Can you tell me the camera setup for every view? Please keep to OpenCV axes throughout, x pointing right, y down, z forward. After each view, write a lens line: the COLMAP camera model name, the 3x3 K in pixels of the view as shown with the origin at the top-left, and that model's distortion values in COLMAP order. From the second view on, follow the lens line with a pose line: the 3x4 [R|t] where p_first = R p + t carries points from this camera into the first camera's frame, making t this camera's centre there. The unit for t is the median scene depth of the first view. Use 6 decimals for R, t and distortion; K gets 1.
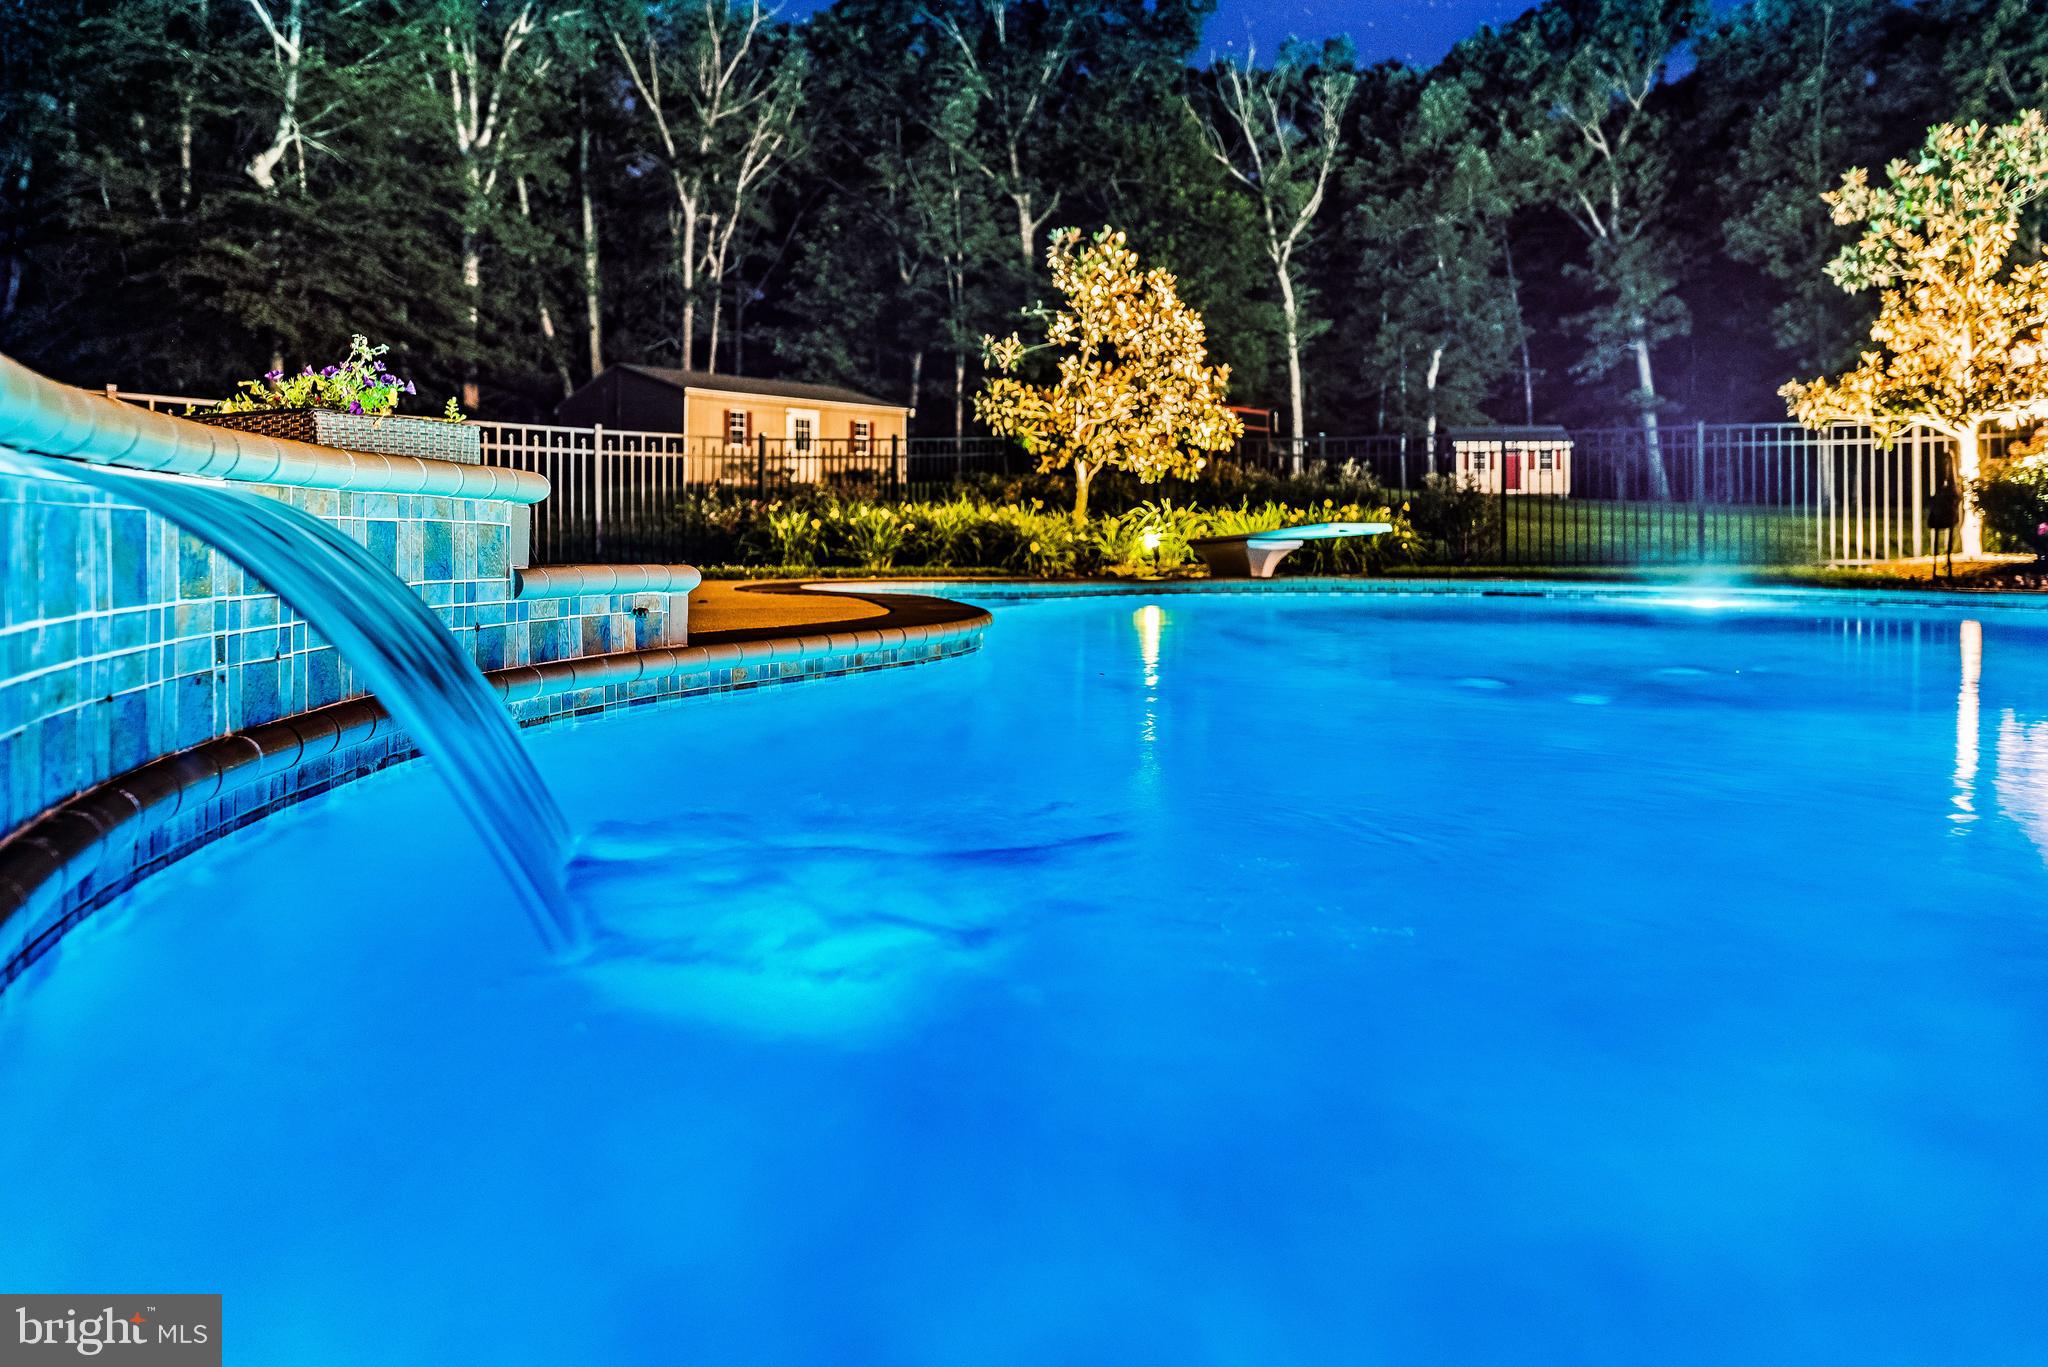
lens RADIAL K [[1372.1, 0, 1025.0], [0, 1372.1, 533.4], [0, 0, 1]] dist [0.002681, -0.004196]
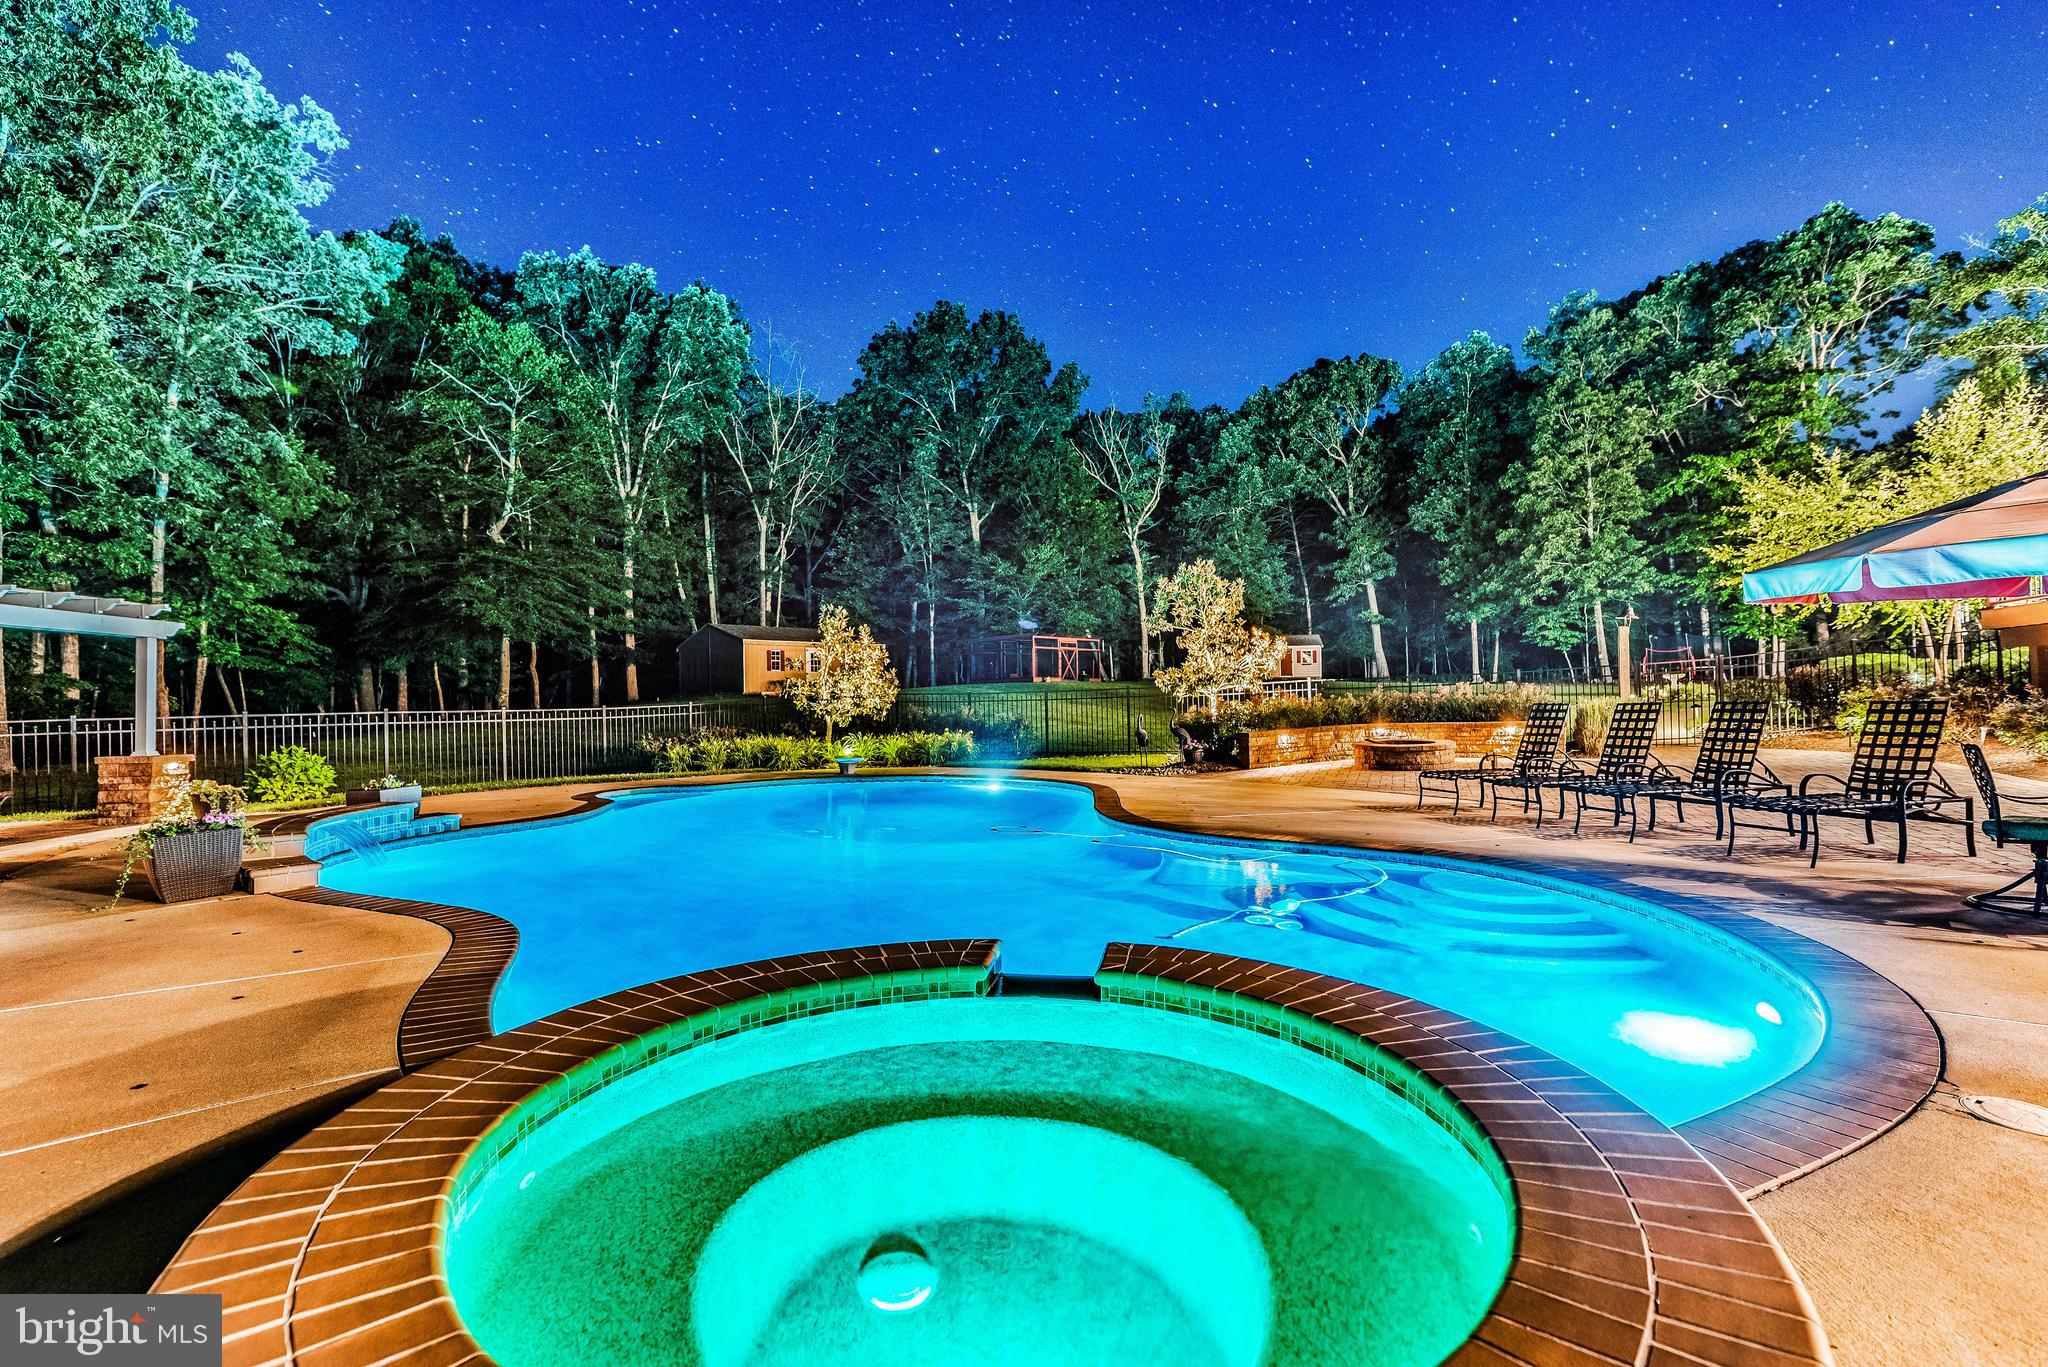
lens RADIAL K [[934.4, 0, 1022.5], [0, 934.4, 691.5], [0, 0, 1]] dist [-0.001037, 0.000734]
pose [[0.999207, -0.021207, -0.033704, 0.094129], [0.021112, 0.999772, -0.003161, -0.018246], [0.033764, 0.002447, 0.999427, -0.112004]]
